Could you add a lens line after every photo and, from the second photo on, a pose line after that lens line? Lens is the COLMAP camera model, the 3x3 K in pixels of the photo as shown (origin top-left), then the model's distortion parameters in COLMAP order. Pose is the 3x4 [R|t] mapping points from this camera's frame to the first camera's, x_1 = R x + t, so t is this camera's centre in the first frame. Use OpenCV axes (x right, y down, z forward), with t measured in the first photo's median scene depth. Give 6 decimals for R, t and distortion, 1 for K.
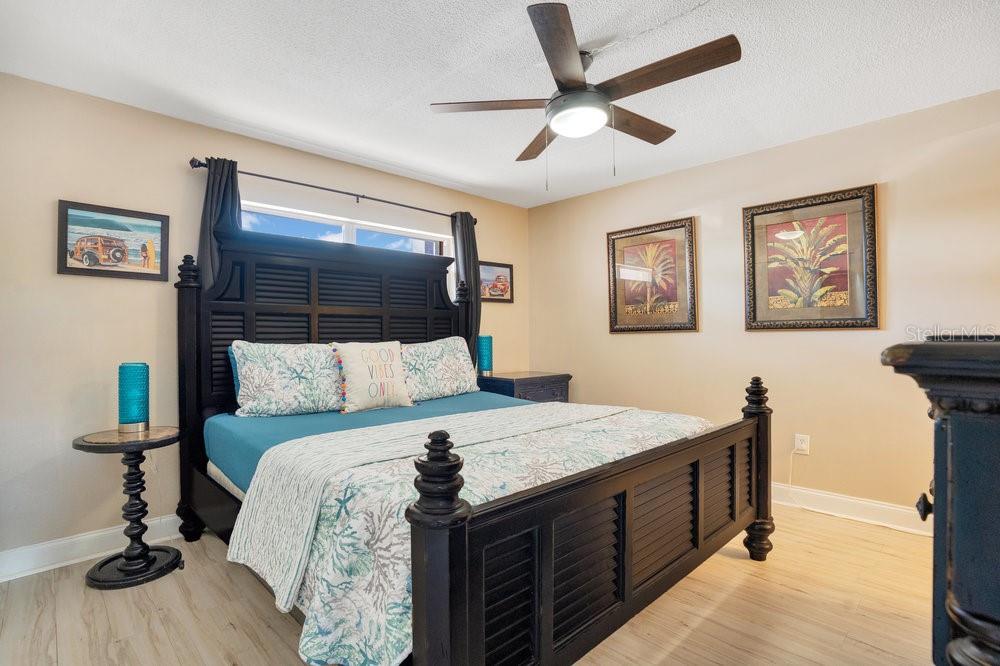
lens RADIAL K [[471.0, 0, 479.4], [0, 471.0, 332.2], [0, 0, 1]] dist [-0.066837, 0.027133]
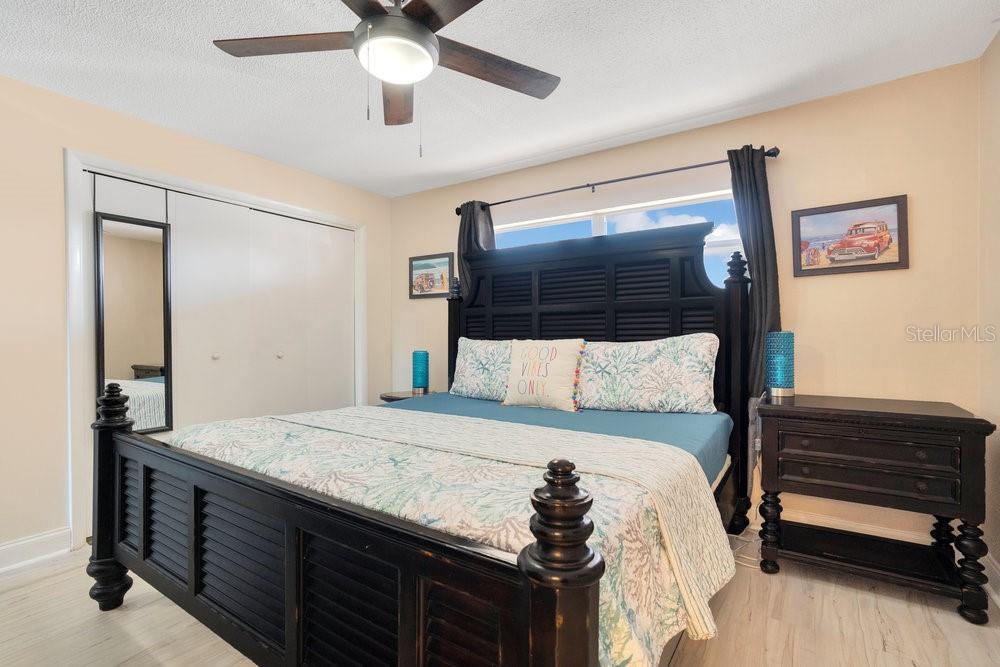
lens RADIAL K [[471.0, 0, 479.4], [0, 471.0, 332.7], [0, 0, 1]] dist [-0.066837, 0.027133]
pose [[0.227943, -0.001870, -0.973673, 0.726884], [0.017013, 0.999853, 0.002063, 0.002241], [0.973526, -0.017035, 0.227941, 0.662721]]
